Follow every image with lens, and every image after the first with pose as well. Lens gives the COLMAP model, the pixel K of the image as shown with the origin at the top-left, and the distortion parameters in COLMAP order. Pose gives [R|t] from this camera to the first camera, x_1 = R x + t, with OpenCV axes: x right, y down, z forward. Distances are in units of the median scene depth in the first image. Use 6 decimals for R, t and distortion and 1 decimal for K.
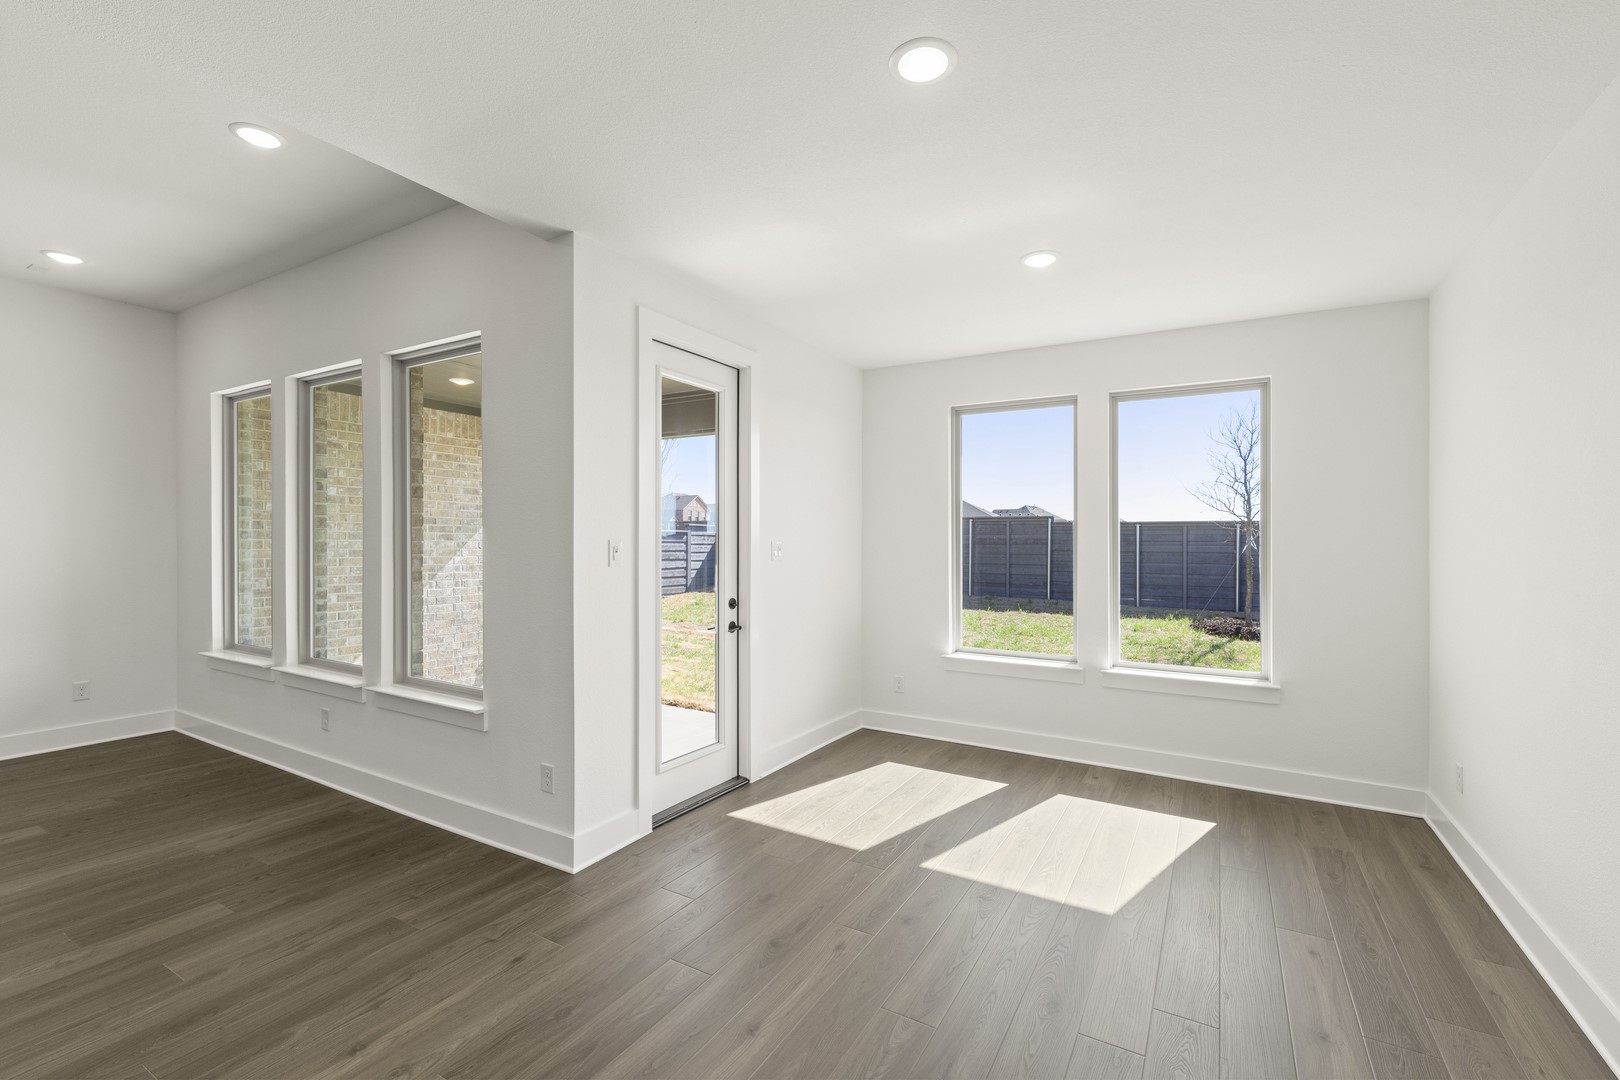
lens RADIAL K [[682.6, 0, 814.5], [0, 682.6, 544.6], [0, 0, 1]] dist [-0.002158, -0.000025]
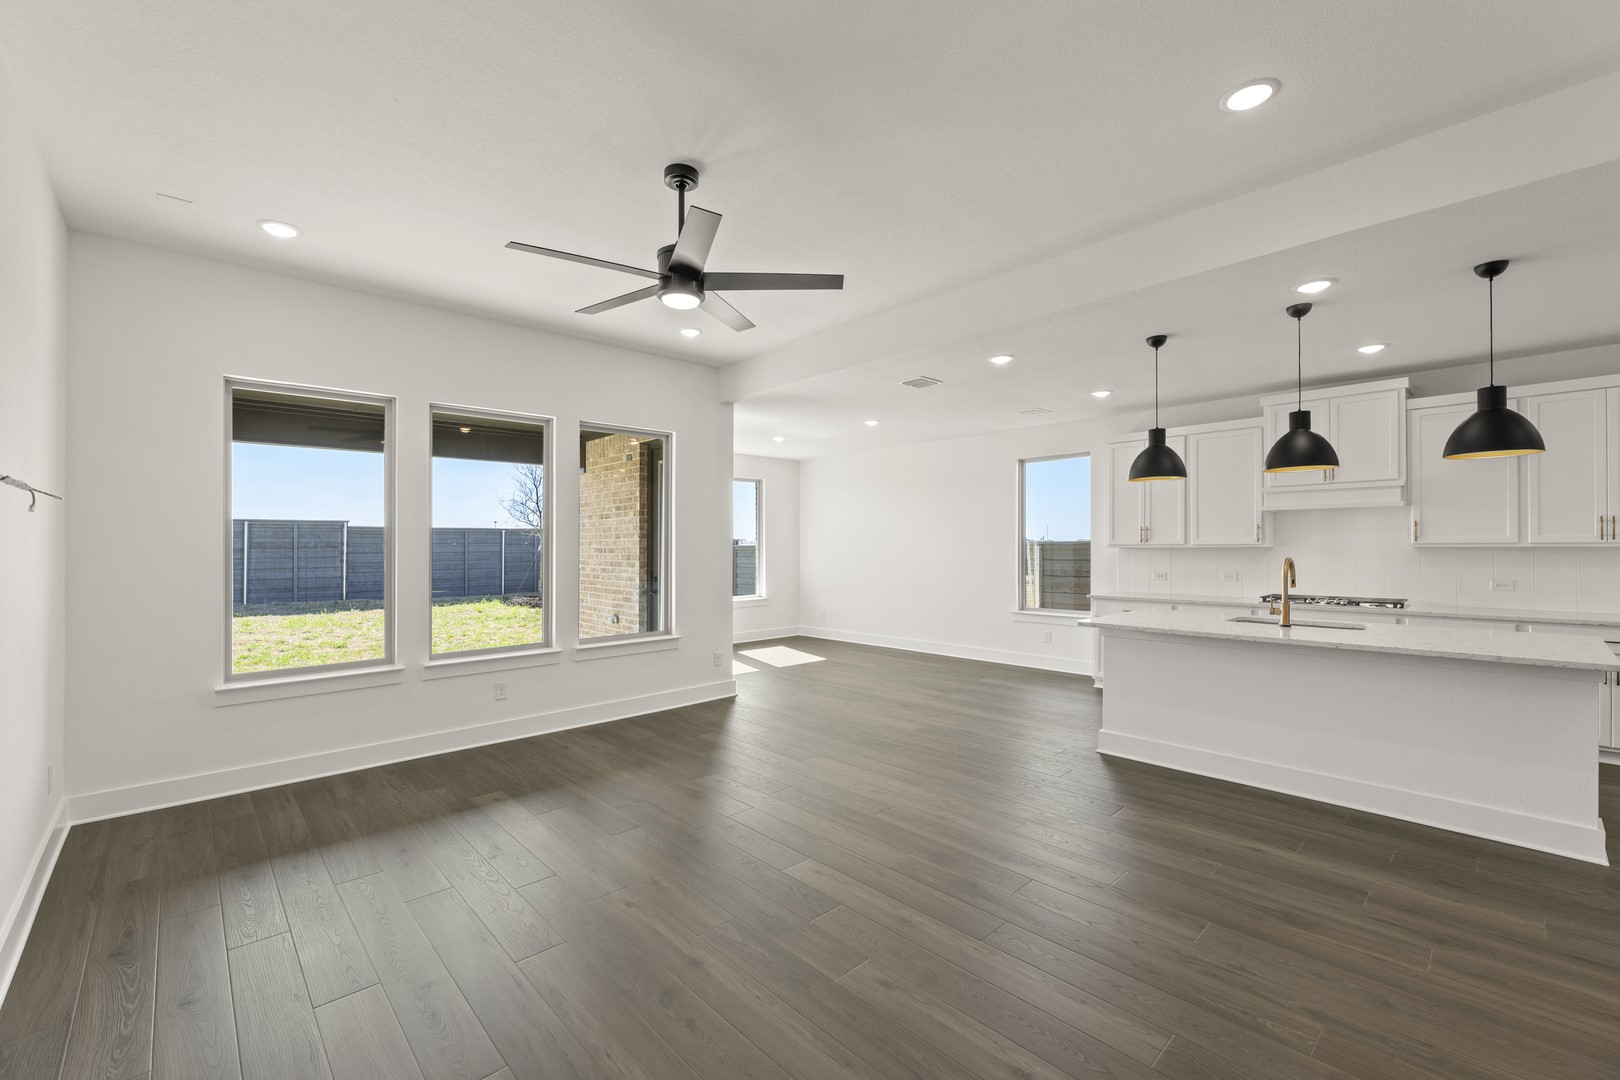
lens RADIAL K [[691.5, 0, 775.4], [0, 691.5, 550.5], [0, 0, 1]] dist [0.000031, 0.000215]
pose [[0.319622, -0.018086, 0.947372, -0.494155], [0.011563, 0.999818, 0.015186, -0.004359], [-0.947475, 0.006100, 0.319773, 0.032168]]
